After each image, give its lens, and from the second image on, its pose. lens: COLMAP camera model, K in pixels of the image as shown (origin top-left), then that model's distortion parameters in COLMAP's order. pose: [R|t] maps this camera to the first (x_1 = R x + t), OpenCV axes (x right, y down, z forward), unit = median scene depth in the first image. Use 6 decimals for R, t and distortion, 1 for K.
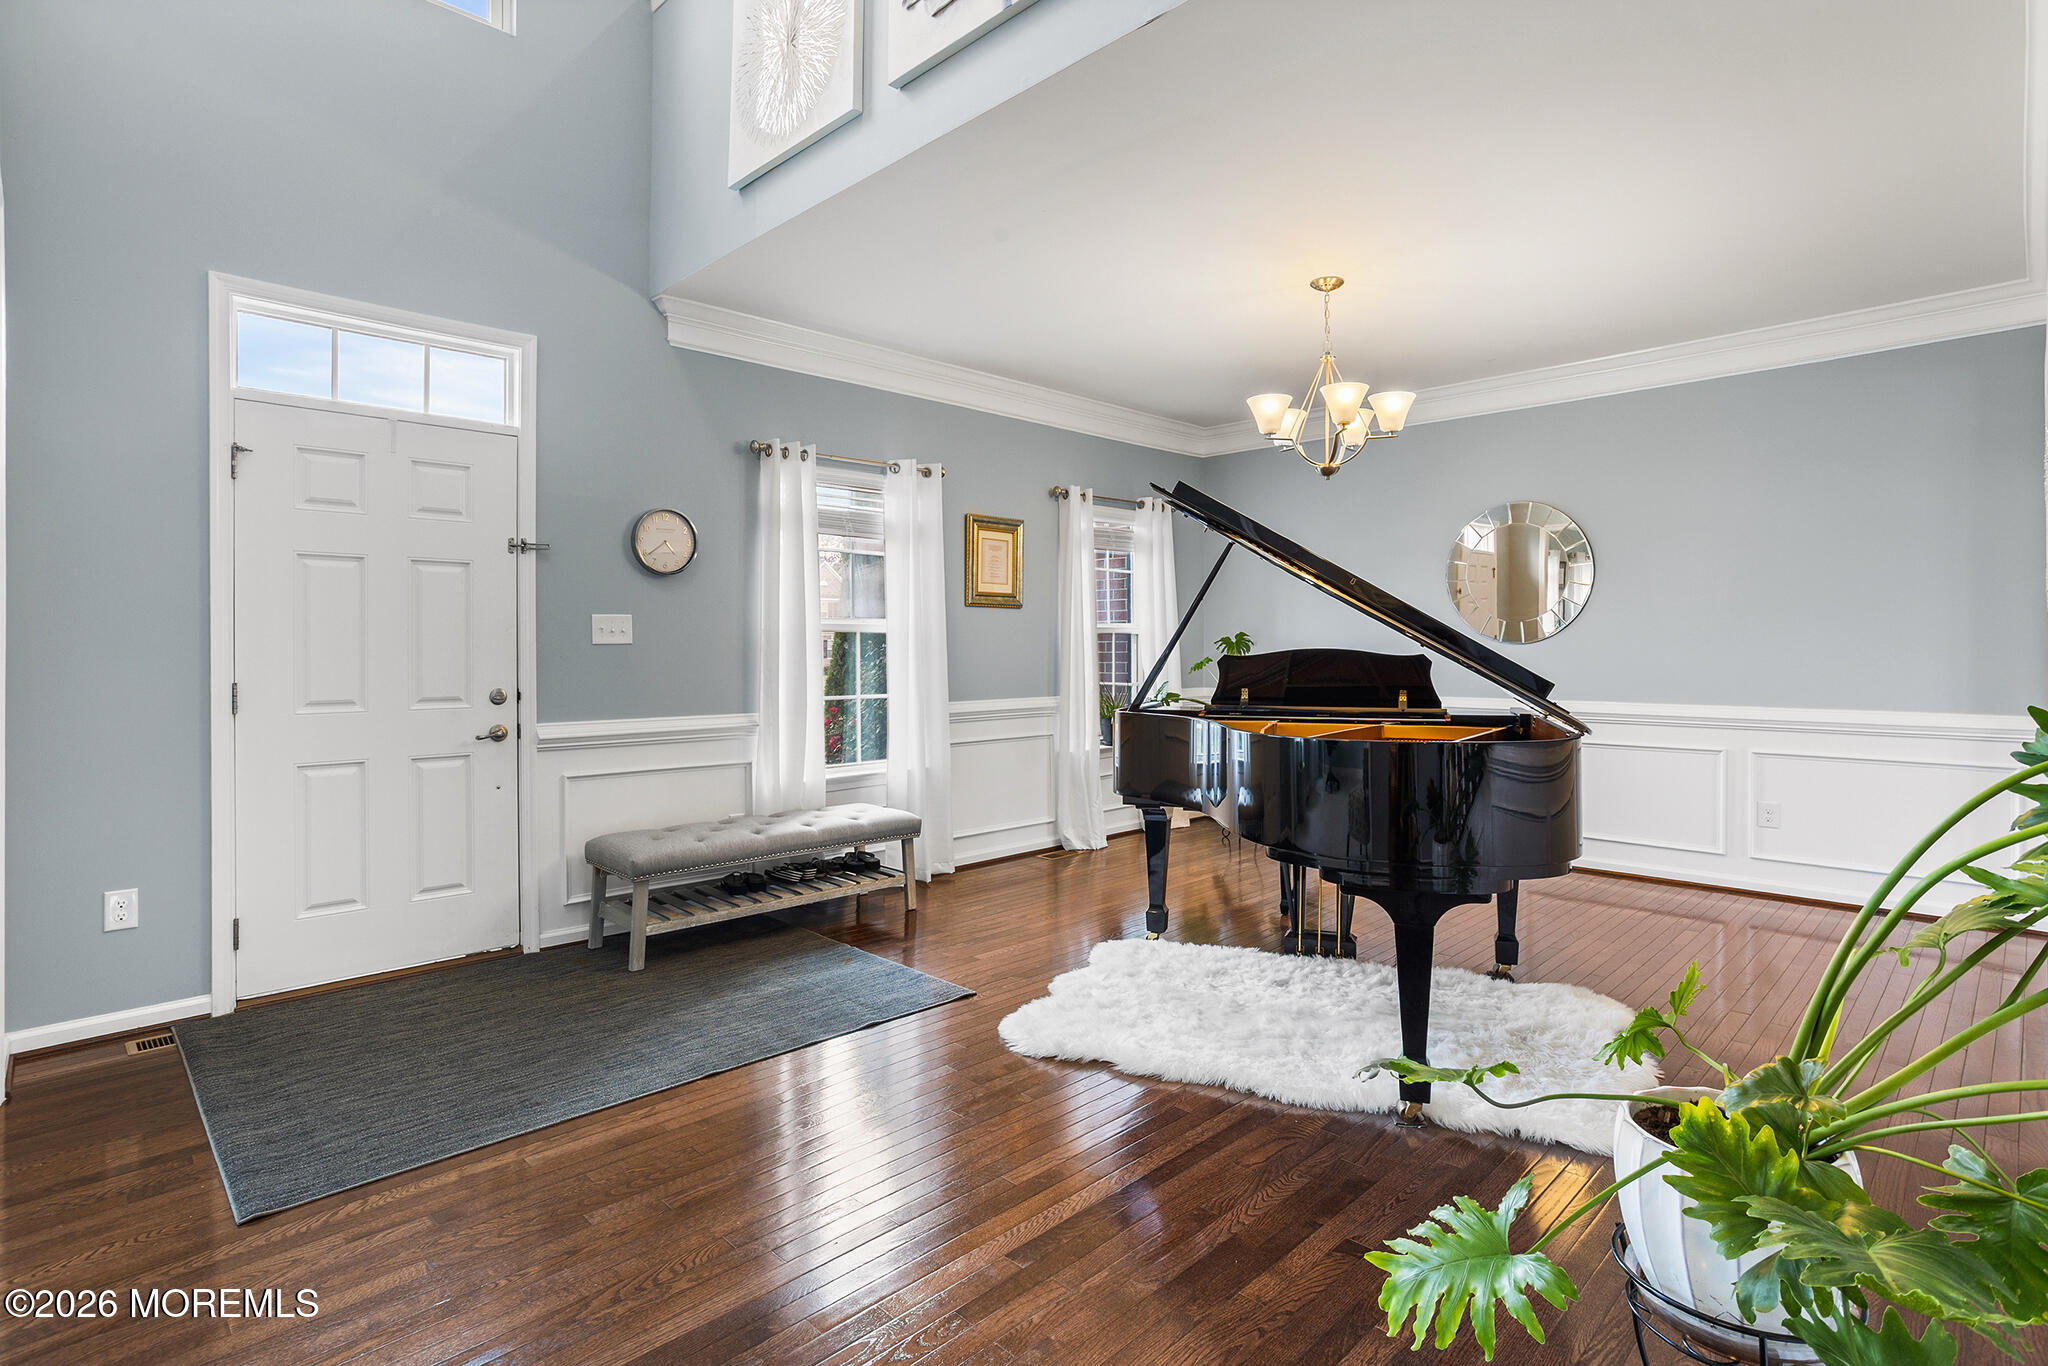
lens RADIAL K [[984.2, 0, 1011.9], [0, 984.2, 667.0], [0, 0, 1]] dist [-0.000196, -0.000121]
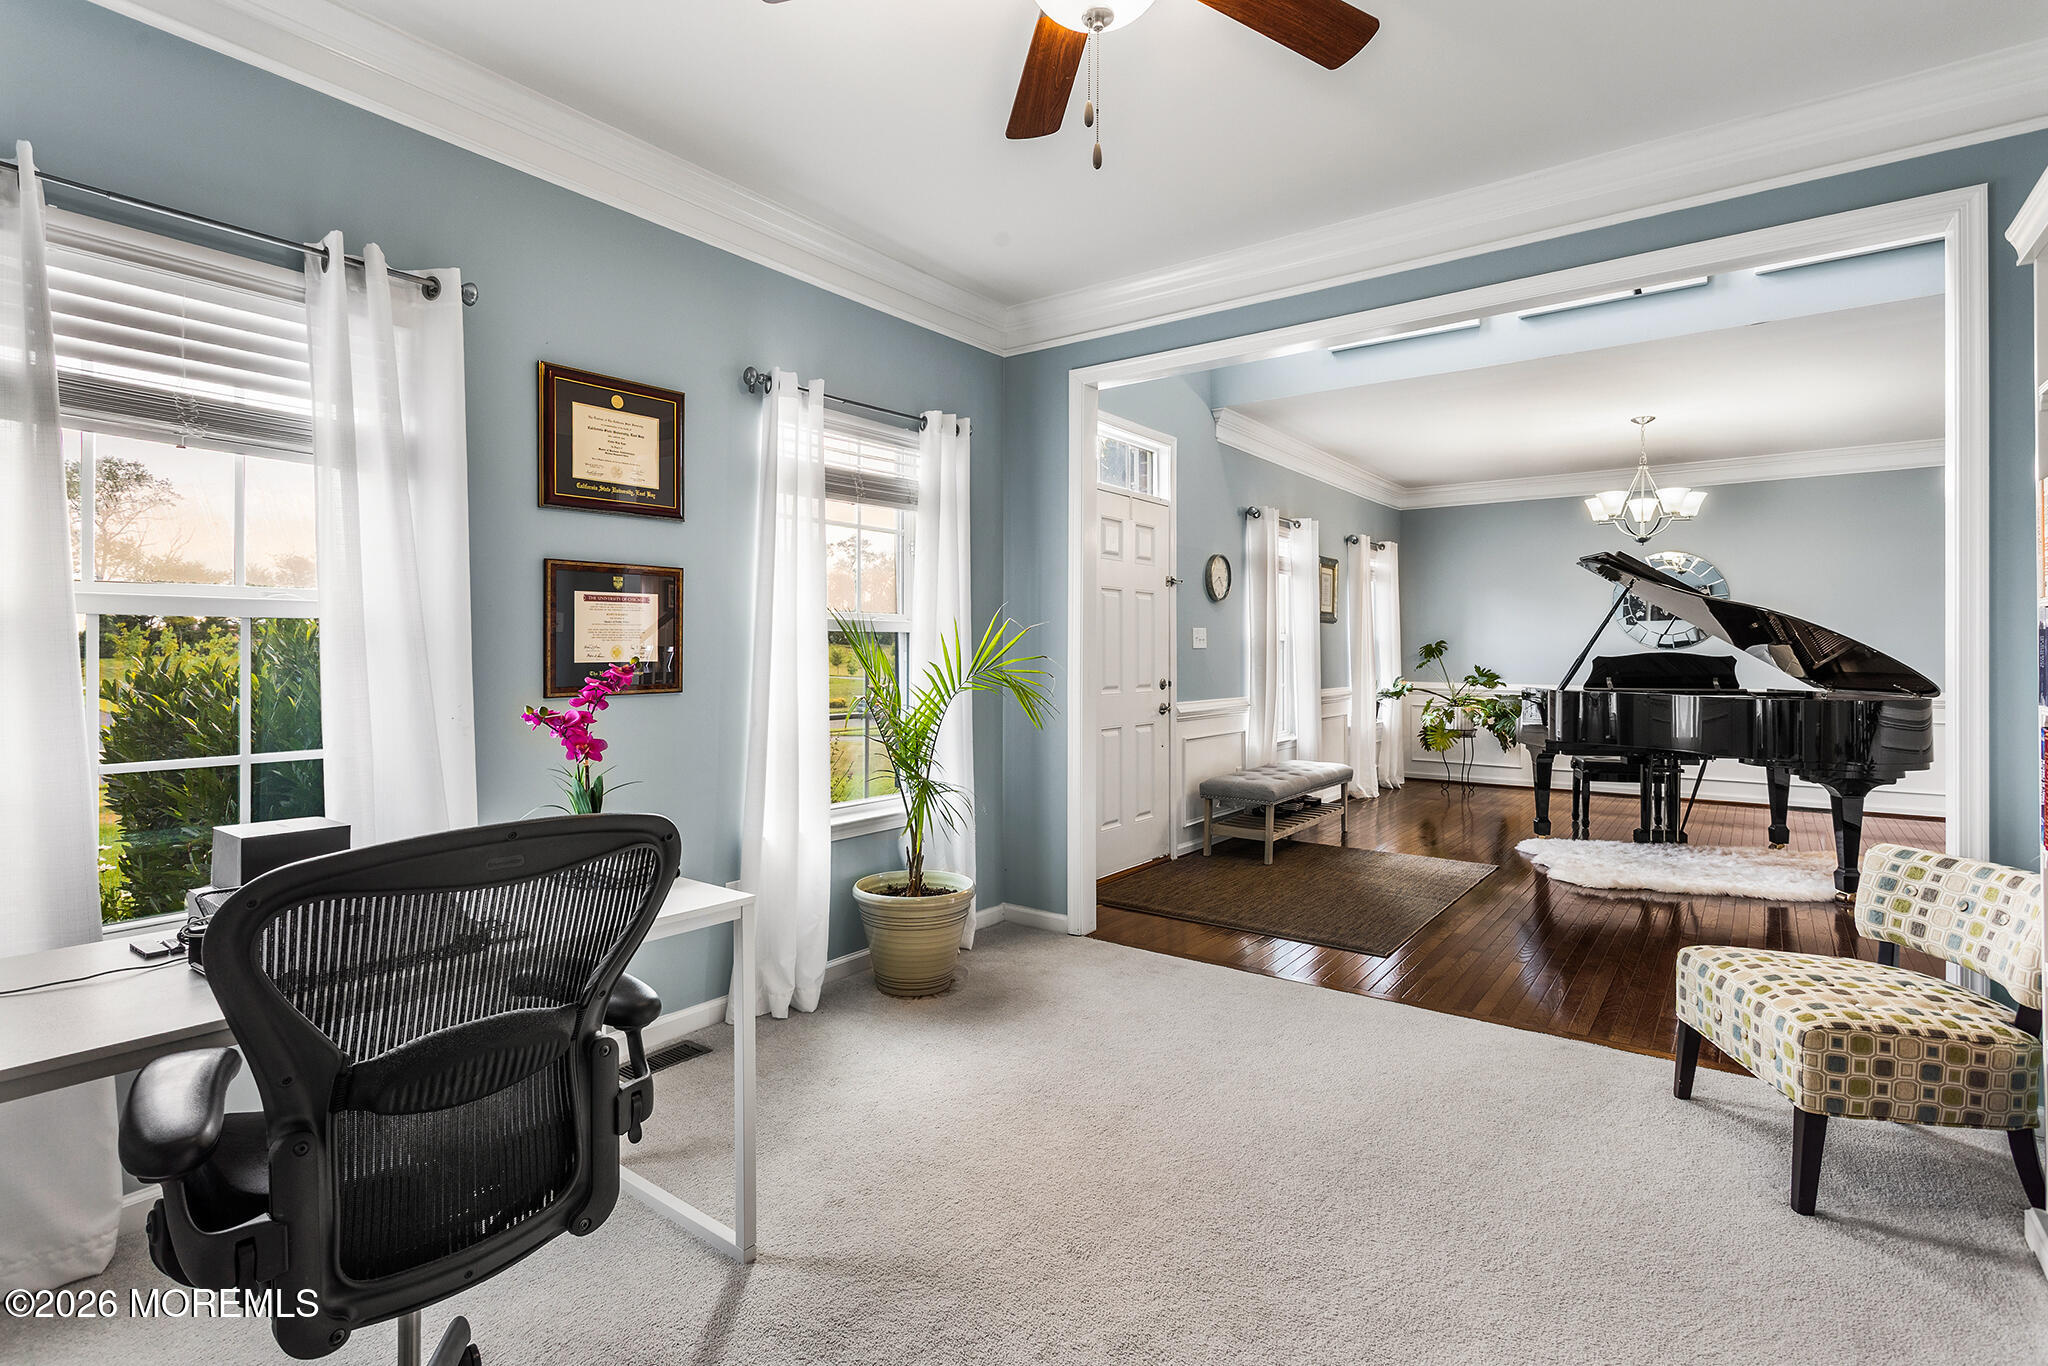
lens RADIAL K [[984.2, 0, 1011.9], [0, 984.2, 667.0], [0, 0, 1]] dist [-0.000196, -0.000121]
pose [[0.987933, 0.000462, 0.154881, -0.952293], [-0.000455, 1.000000, -0.000085, 0.005204], [-0.154881, 0.000014, 0.987933, -0.412073]]
